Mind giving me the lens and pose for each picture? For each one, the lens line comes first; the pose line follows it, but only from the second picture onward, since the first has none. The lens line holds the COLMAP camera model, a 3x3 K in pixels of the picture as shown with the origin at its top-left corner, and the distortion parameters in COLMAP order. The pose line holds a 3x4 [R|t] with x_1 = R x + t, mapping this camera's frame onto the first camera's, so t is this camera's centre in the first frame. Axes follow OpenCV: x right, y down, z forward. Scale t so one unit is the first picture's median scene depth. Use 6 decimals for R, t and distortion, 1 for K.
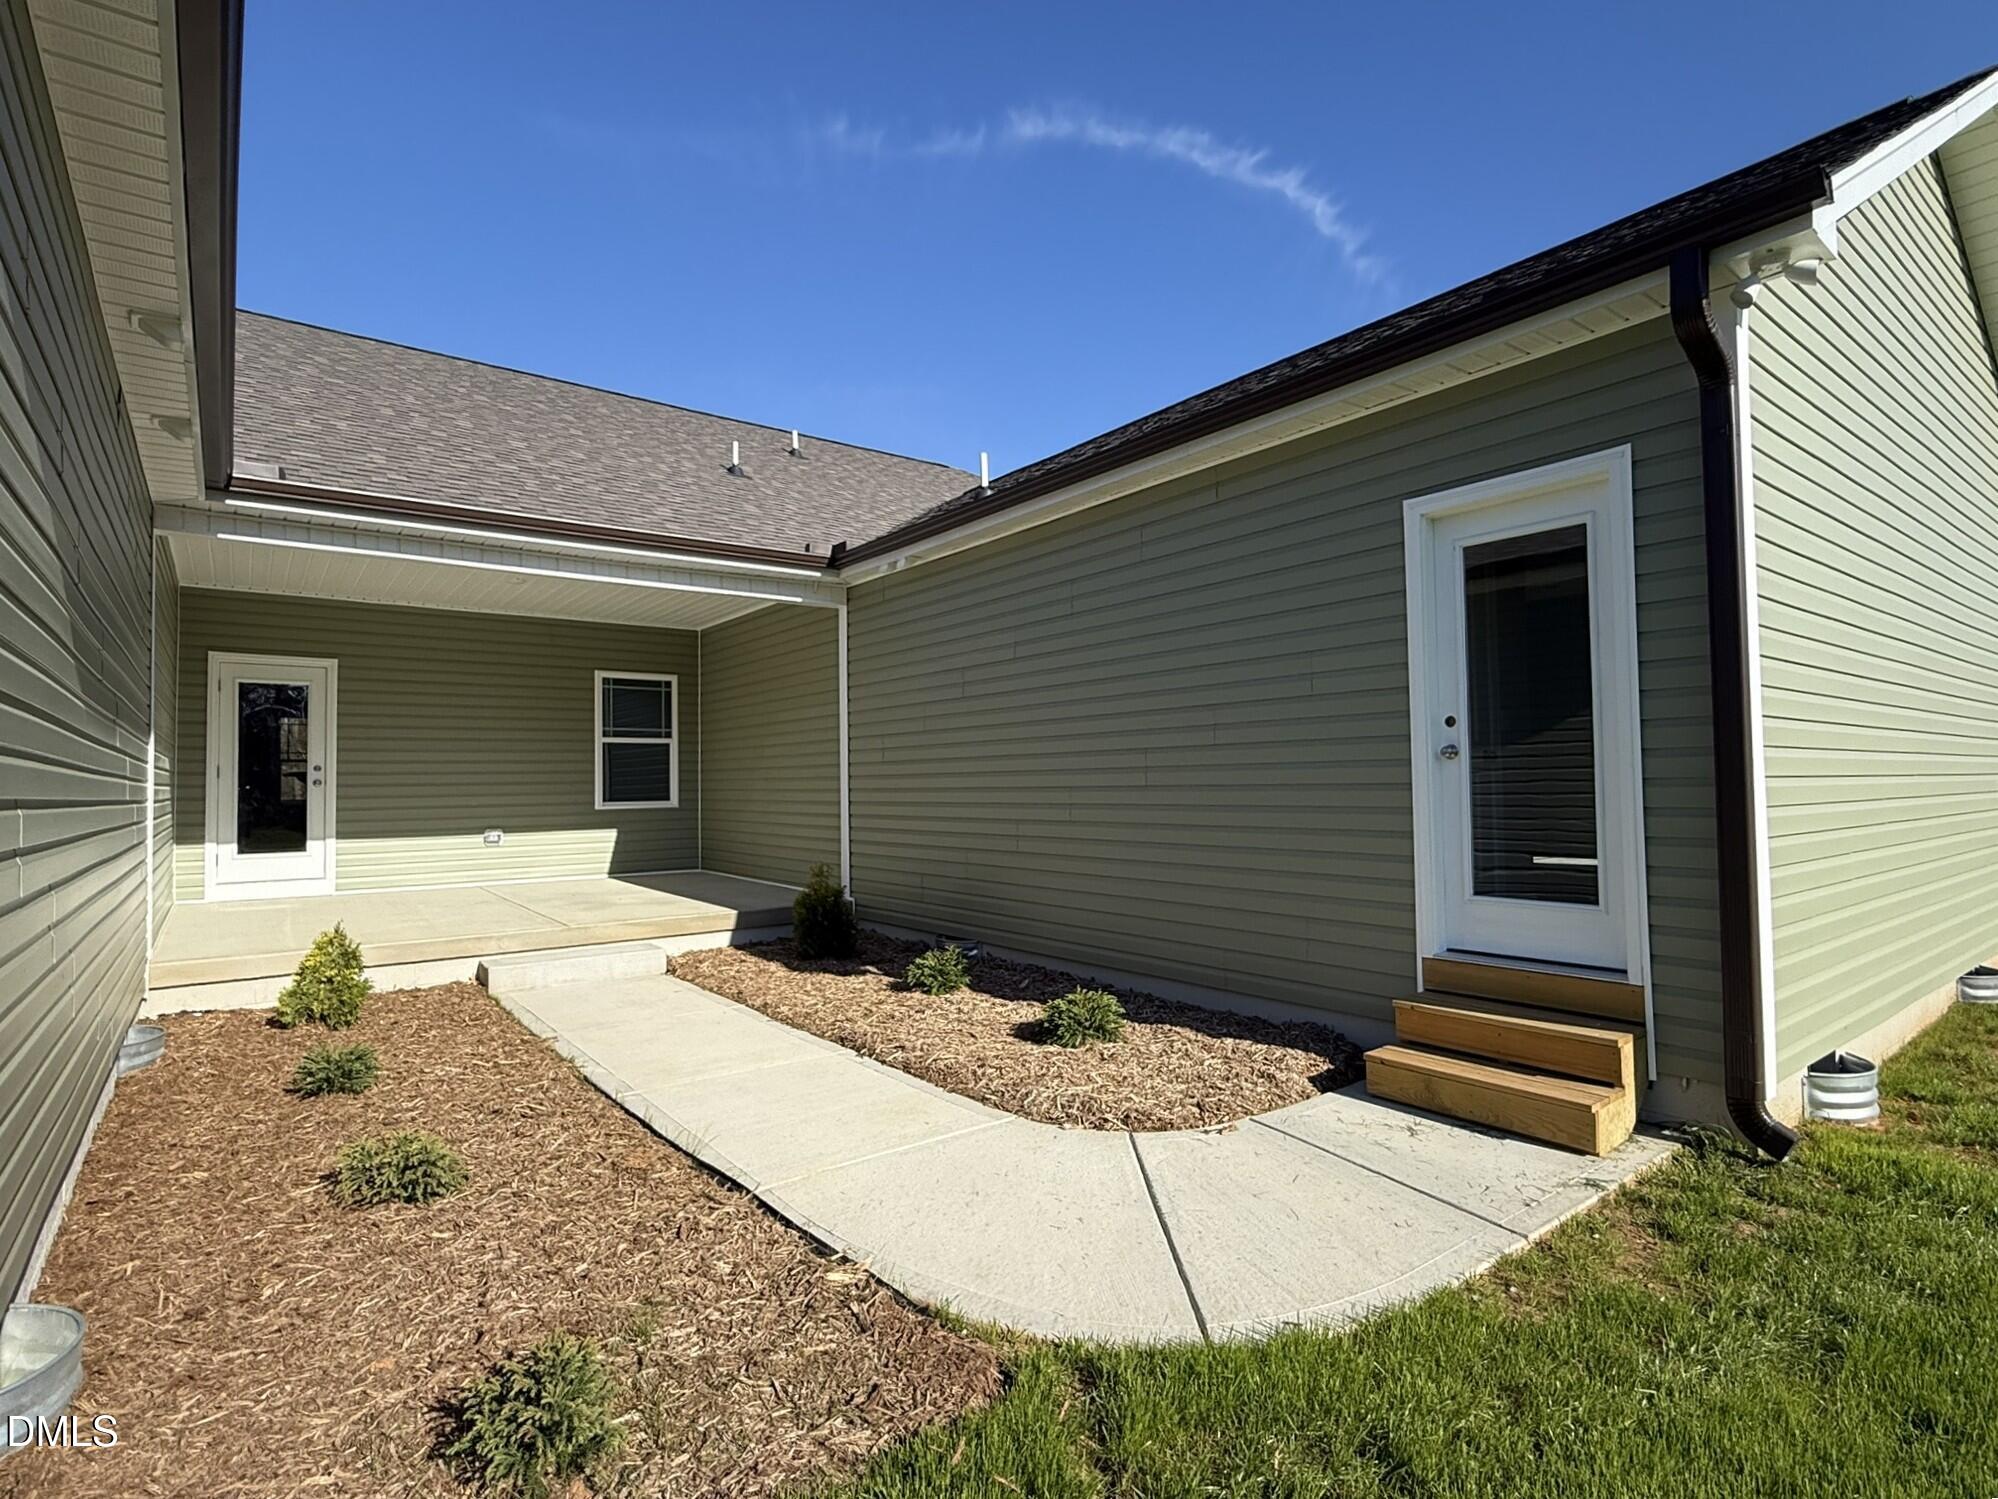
lens RADIAL K [[1002.2, 0, 1005.3], [0, 1002.2, 731.3], [0, 0, 1]] dist [-0.012572, -0.000344]
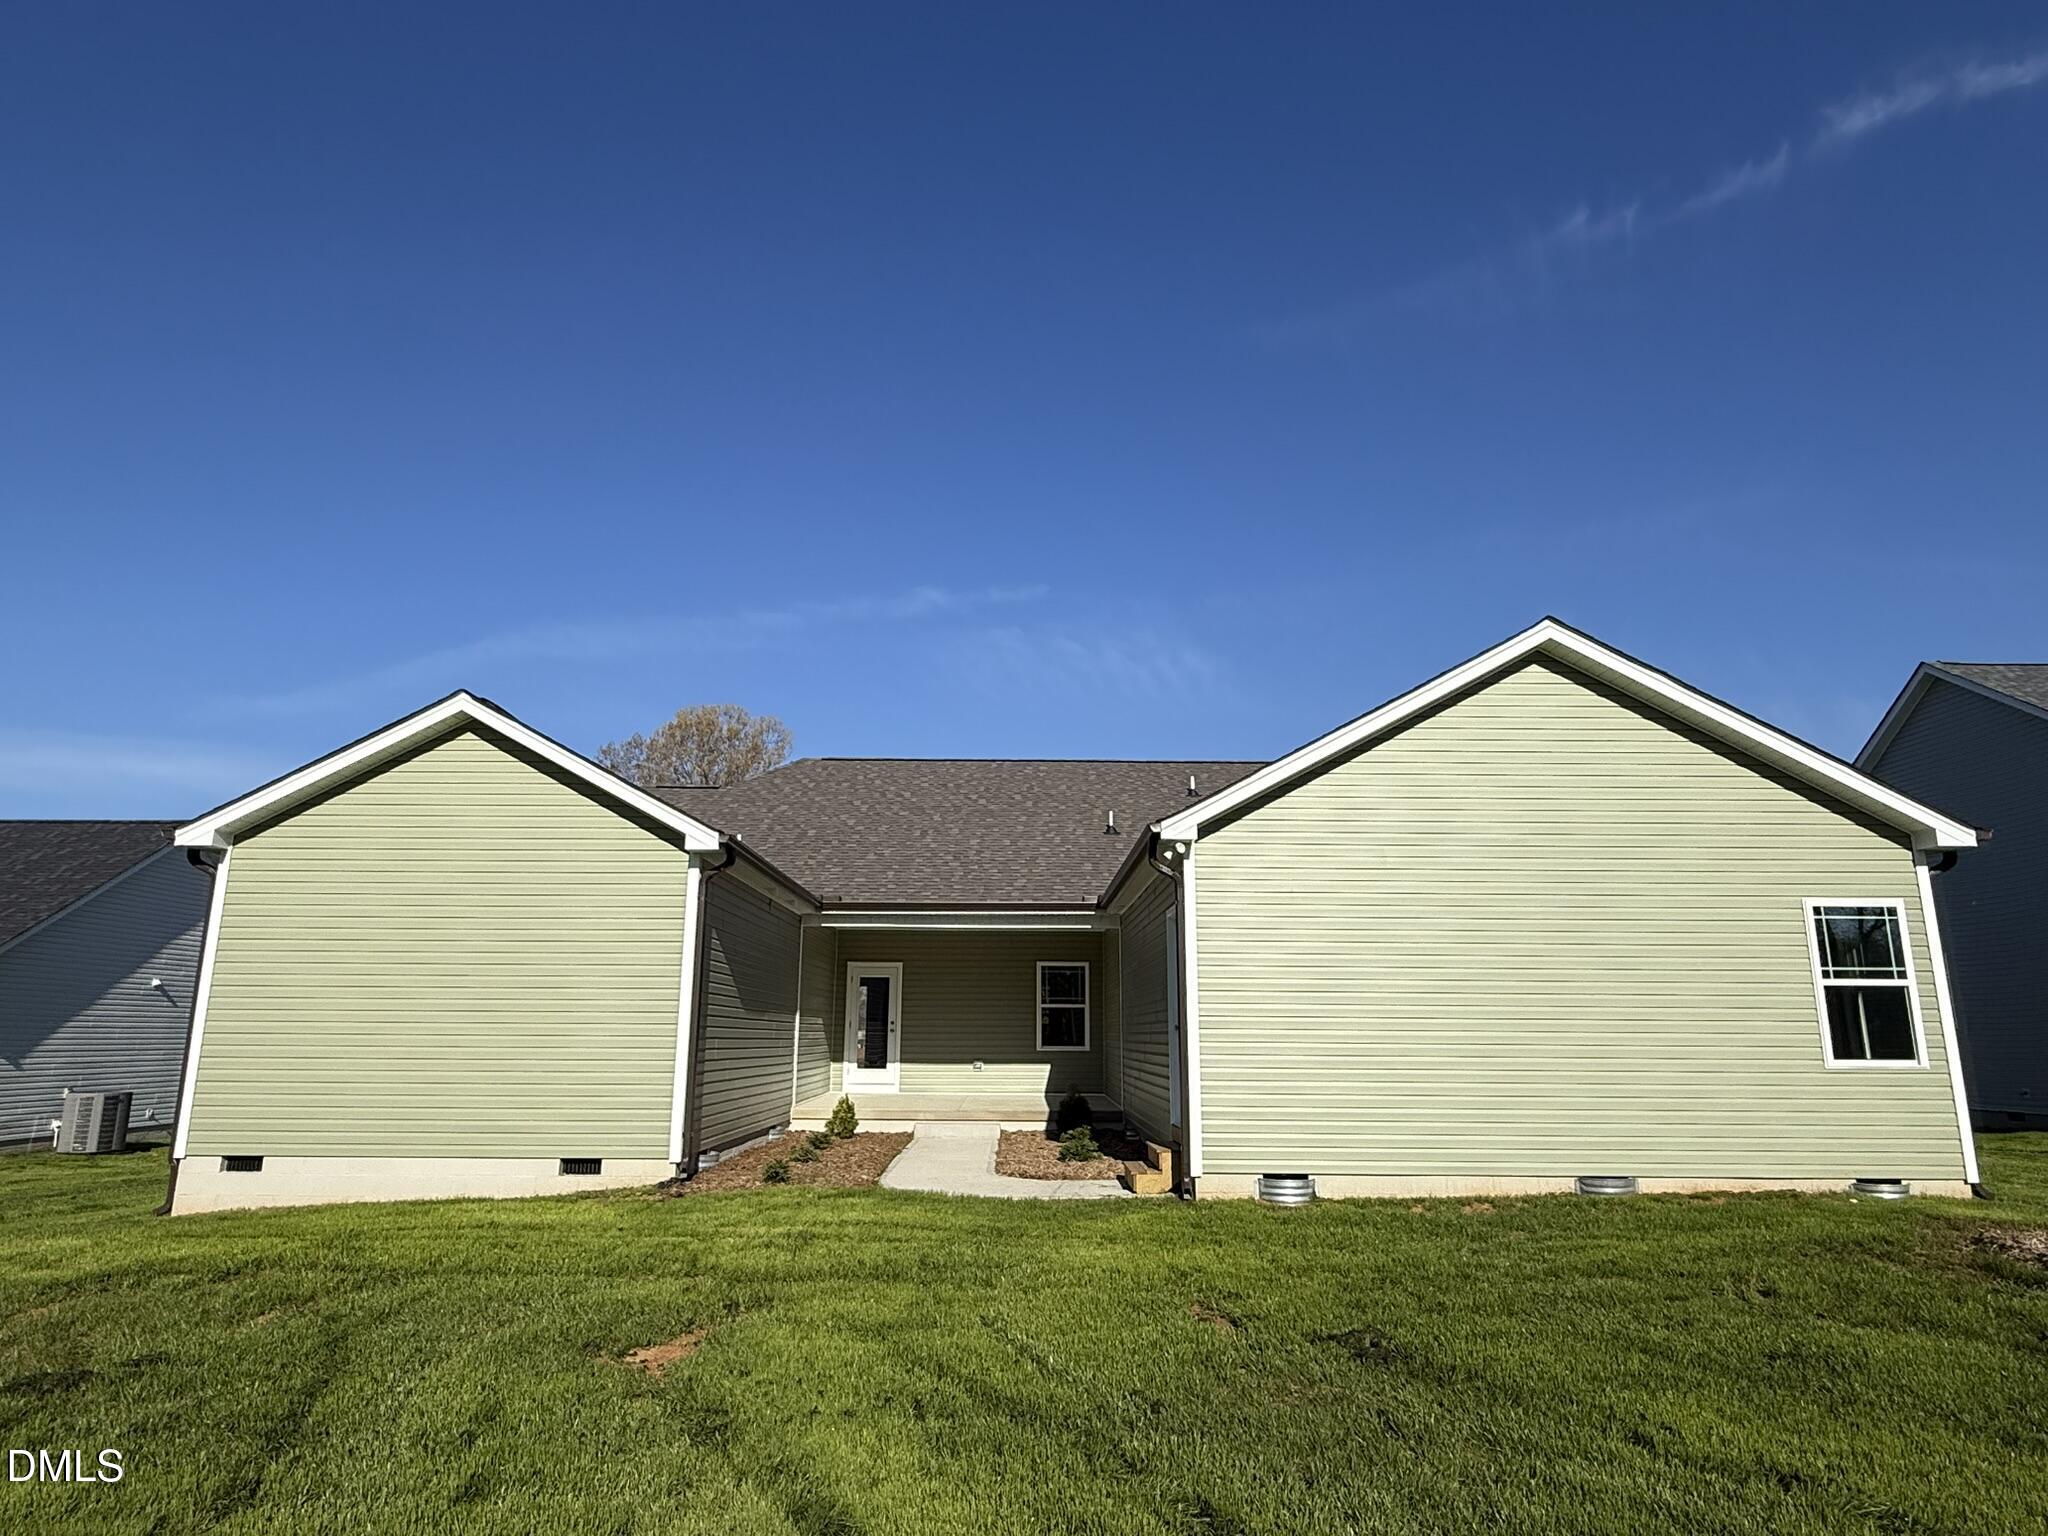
lens RADIAL K [[1205.0, 0, 1014.3], [0, 1205.0, 770.6], [0, 0, 1]] dist [0.006387, 0.000709]
pose [[0.790092, -0.113019, -0.602479, 0.758316], [0.016312, 0.986384, -0.163645, -0.047310], [0.612771, 0.119467, 0.781178, -0.566719]]
